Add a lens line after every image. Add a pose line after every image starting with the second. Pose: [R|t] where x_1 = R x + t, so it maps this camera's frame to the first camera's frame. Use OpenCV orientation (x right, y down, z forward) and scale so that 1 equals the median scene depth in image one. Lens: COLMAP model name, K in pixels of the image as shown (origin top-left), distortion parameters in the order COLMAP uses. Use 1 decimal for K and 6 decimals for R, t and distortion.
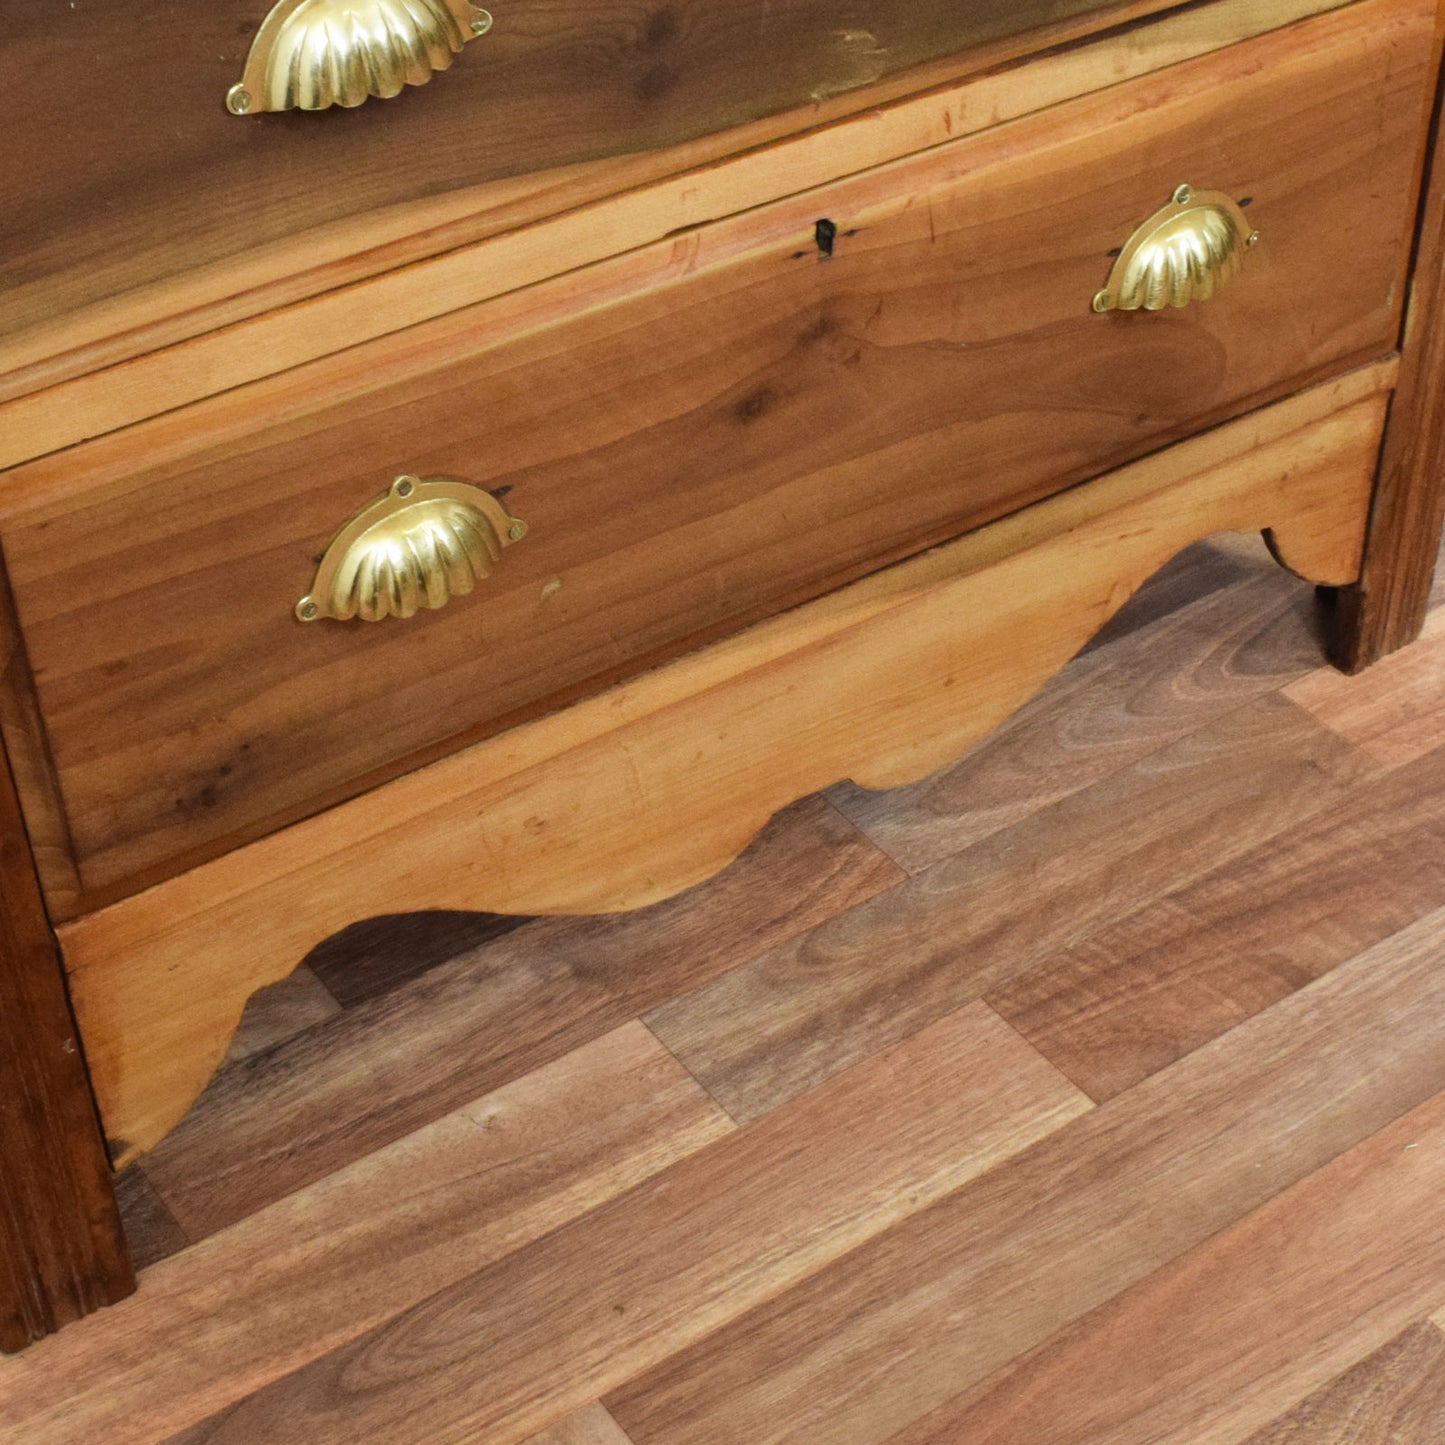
lens RADIAL K [[2553.8, 0, 752.3], [0, 2553.8, 709.5], [0, 0, 1]] dist [-0.029462, 0.000000]
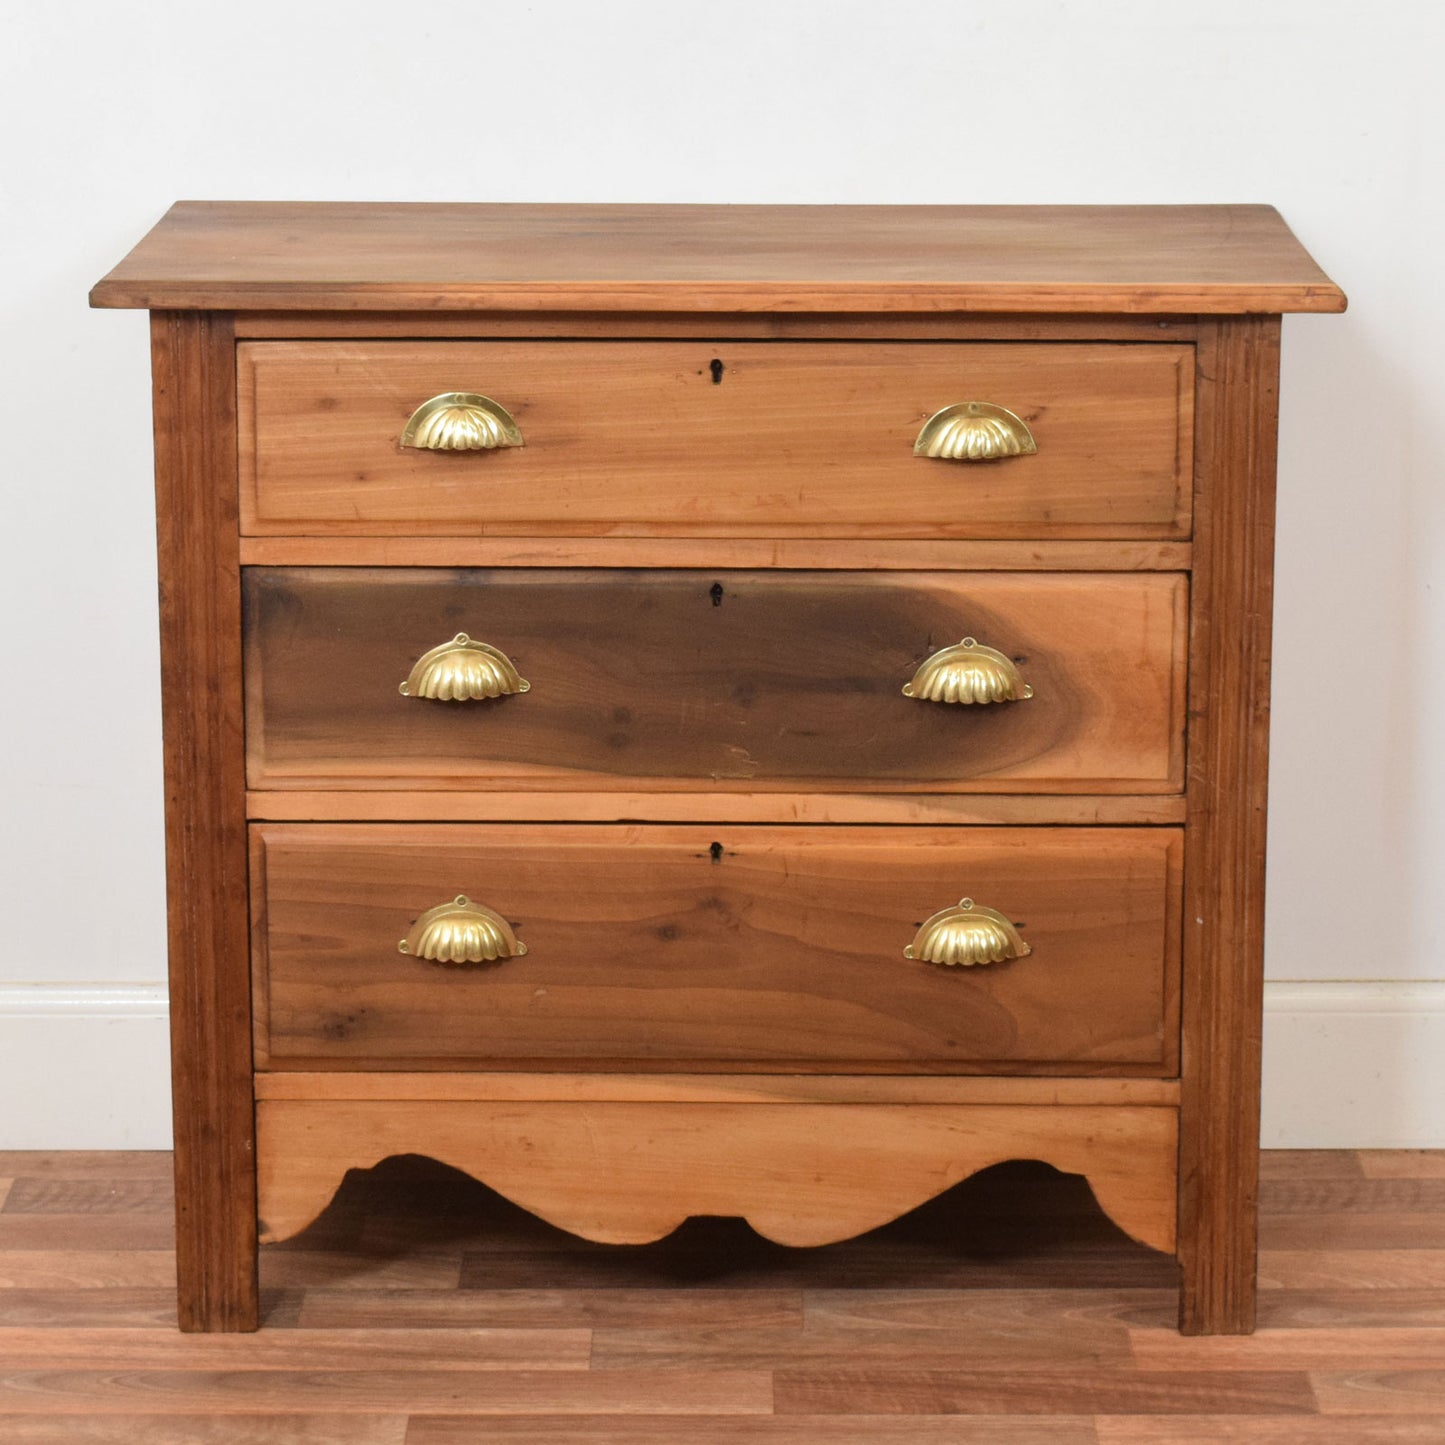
lens RADIAL K [[4560.0, 0, 735.3], [0, 4560.0, 721.4], [0, 0, 1]] dist [-0.023872, 0.000000]
pose [[0.814701, 0.149580, -0.560256, 1.780272], [-0.375698, 0.872112, -0.313484, 0.732545], [0.441715, 0.465883, 0.766708, -1.535545]]
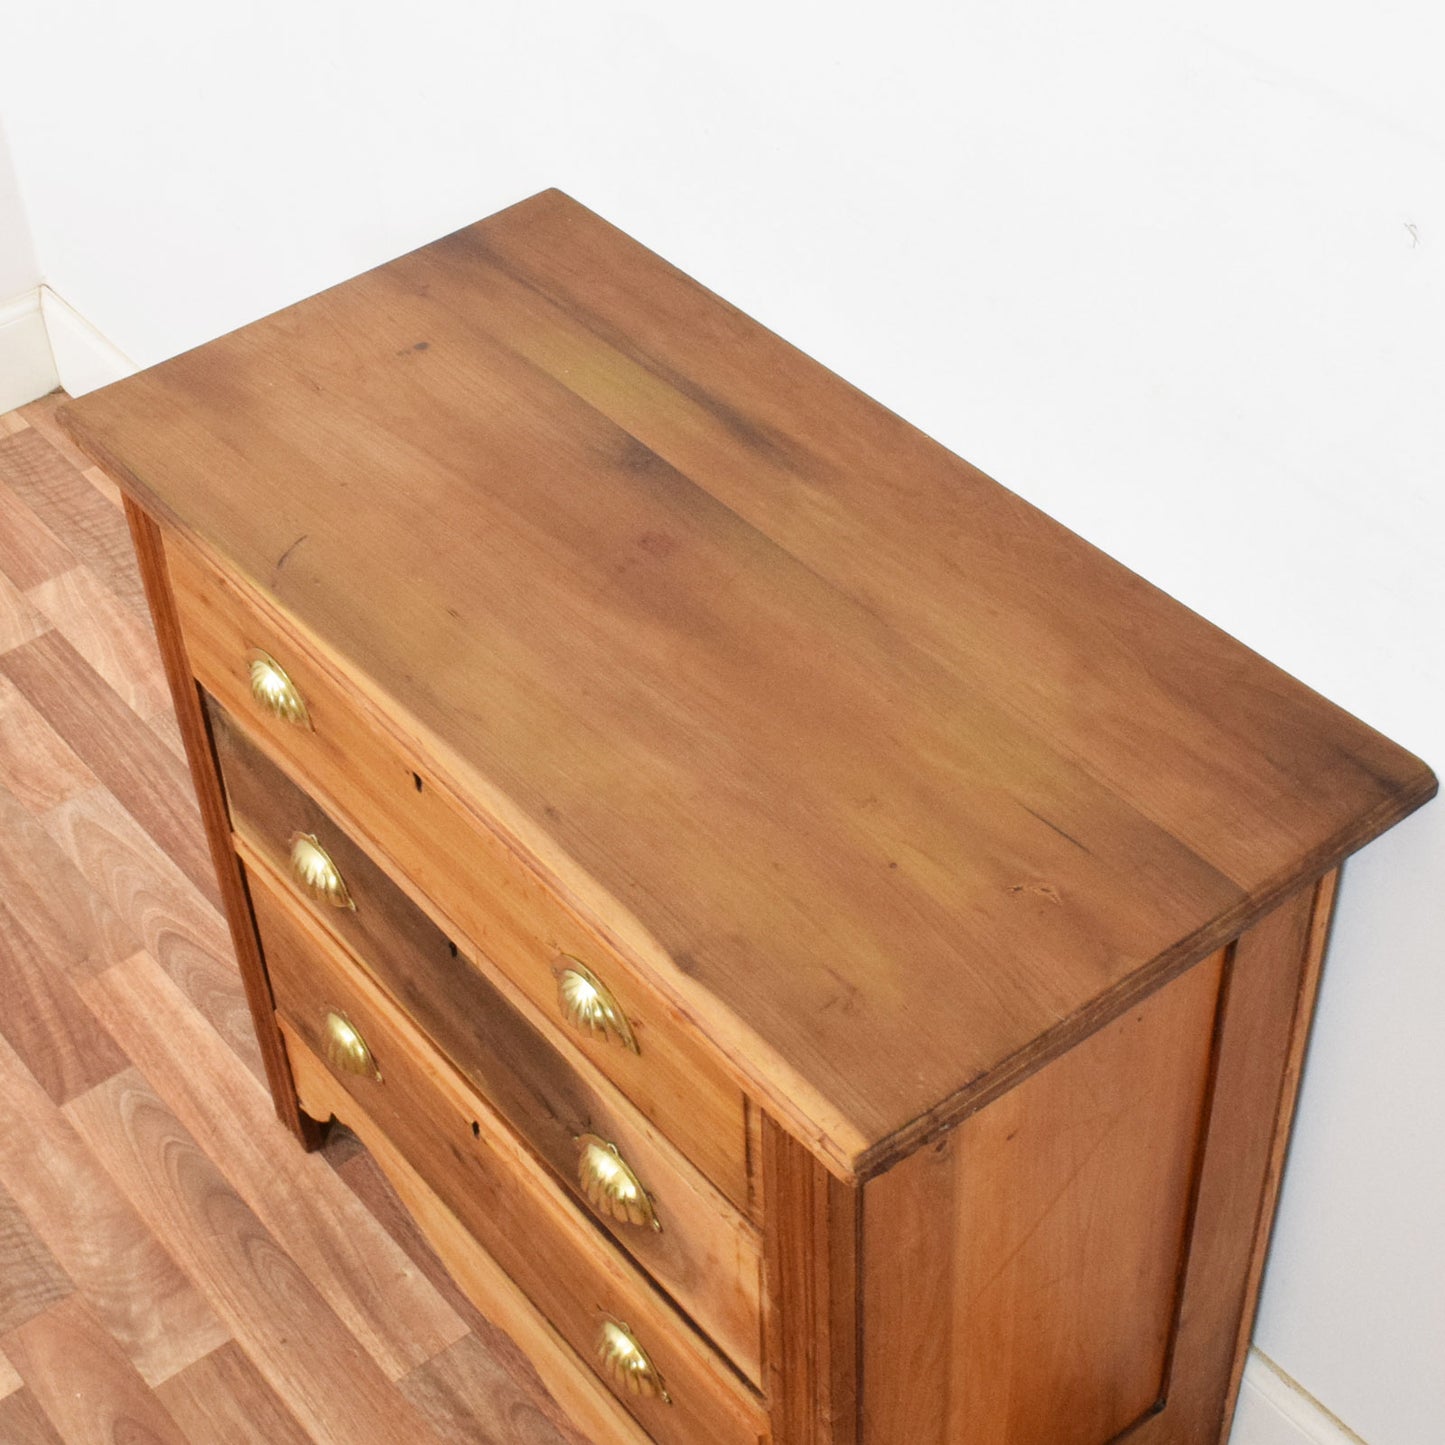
lens RADIAL K [[2553.8, 0, 628.2], [0, 2553.8, 727.6], [0, 0, 1]] dist [-0.029462, 0.000000]
pose [[0.030559, 0.684577, -0.728300, 1.116807], [-0.585854, 0.602626, 0.541865, -1.345856], [0.809840, 0.410119, 0.419478, 0.141025]]
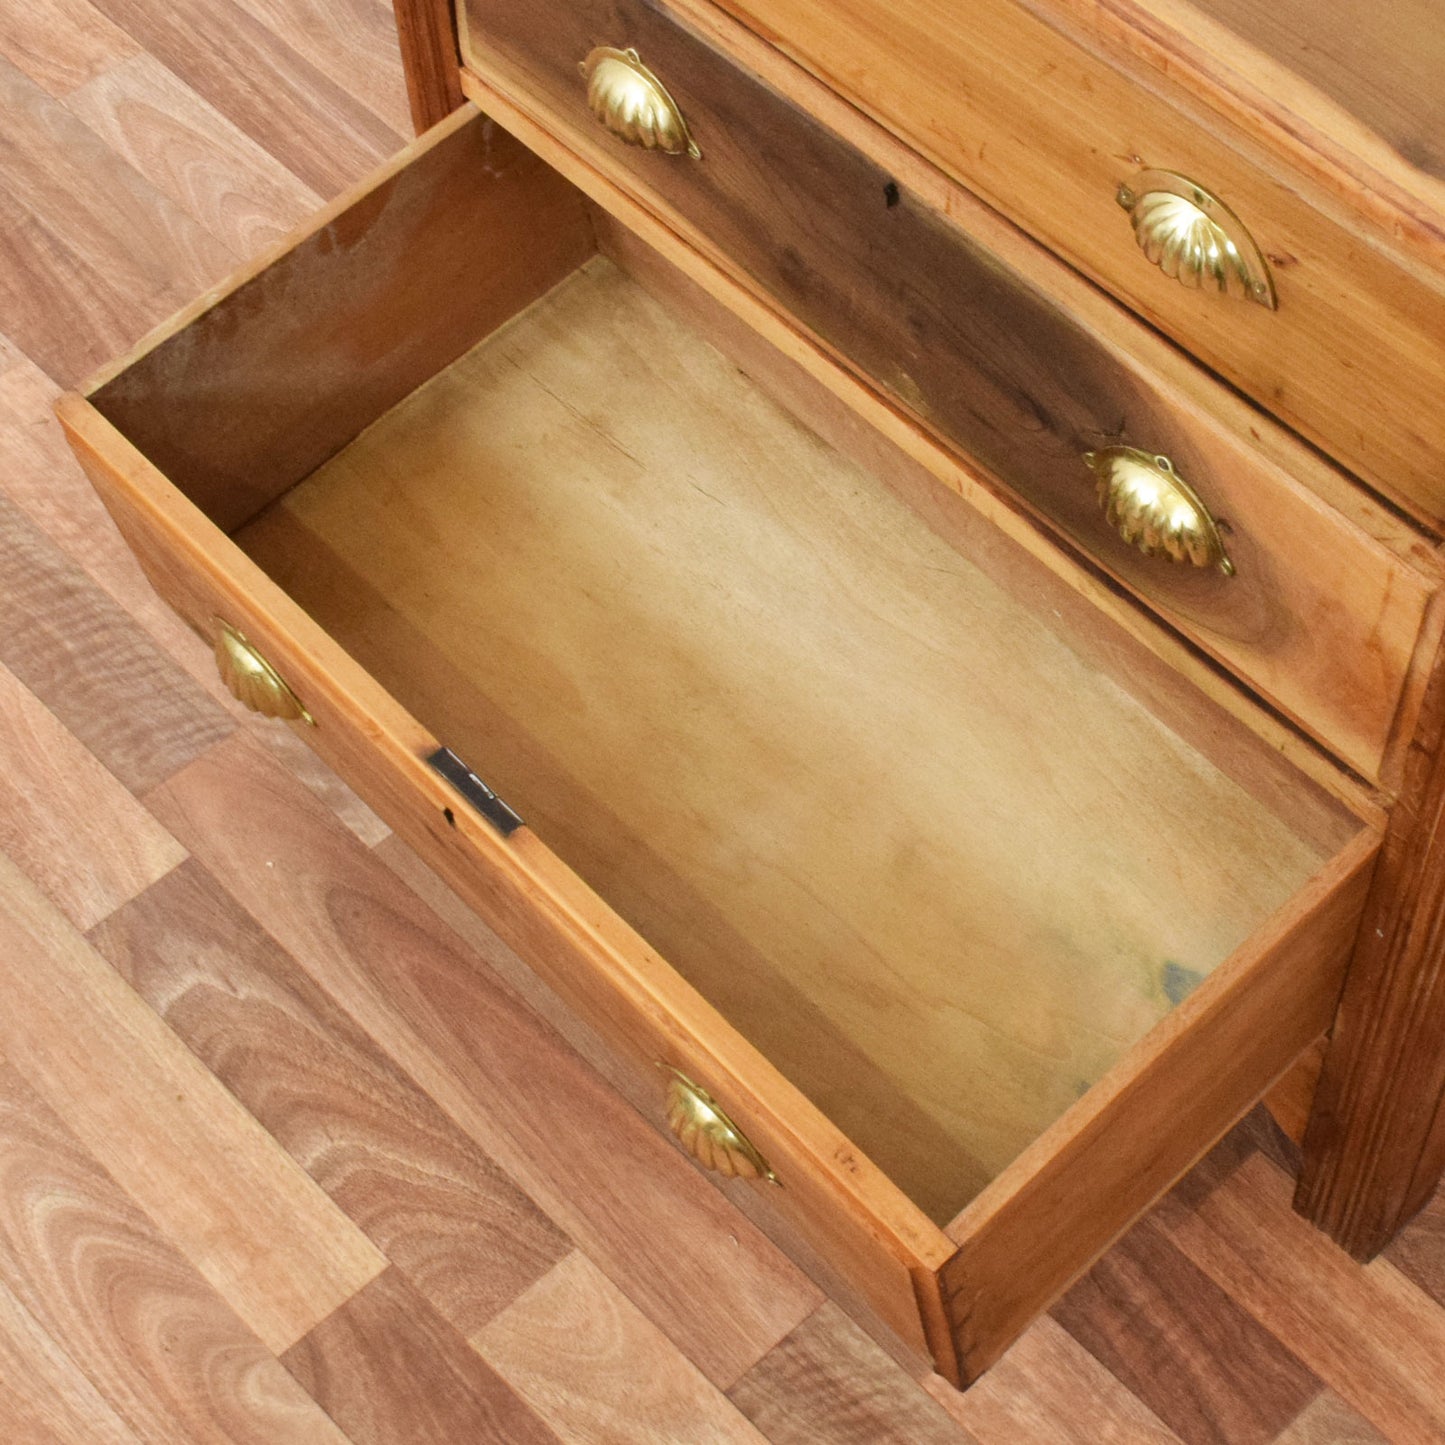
lens RADIAL K [[2846.0, 0, 1025.4], [0, 2846.0, 674.4], [0, 0, 1]] dist [-0.017213, 0.000000]
pose [[0.180219, 0.811211, -0.556289, 0.907183], [-0.660508, 0.518878, 0.542673, -0.924090], [0.728869, 0.269633, 0.629323, 0.099138]]
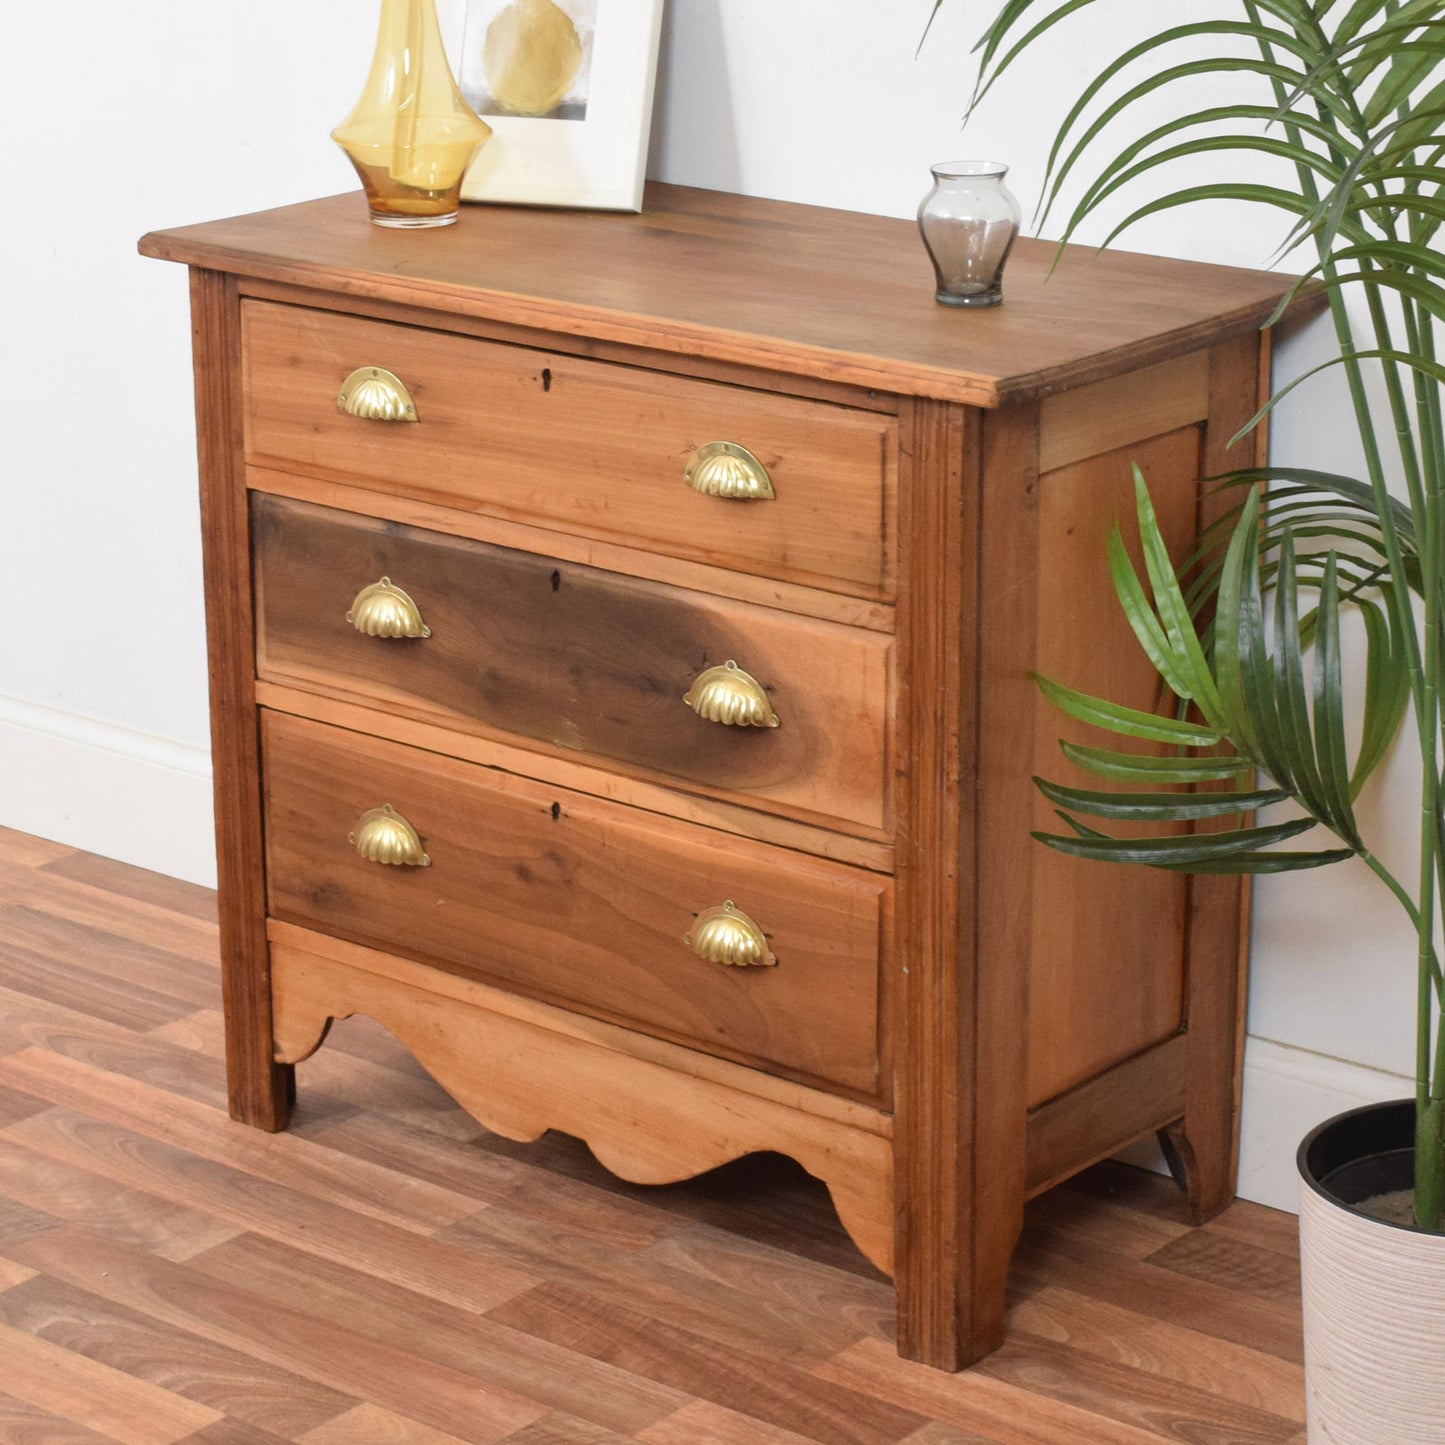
lens RADIAL K [[4176.9, 0, 726.6], [0, 4176.9, 729.8], [0, 0, 1]] dist [-0.012401, 0.000000]
pose [[0.264475, 0.304090, -0.915195, 2.937670], [-0.609470, 0.788158, 0.085754, -0.566356], [0.747395, 0.535104, 0.393782, -0.276833]]
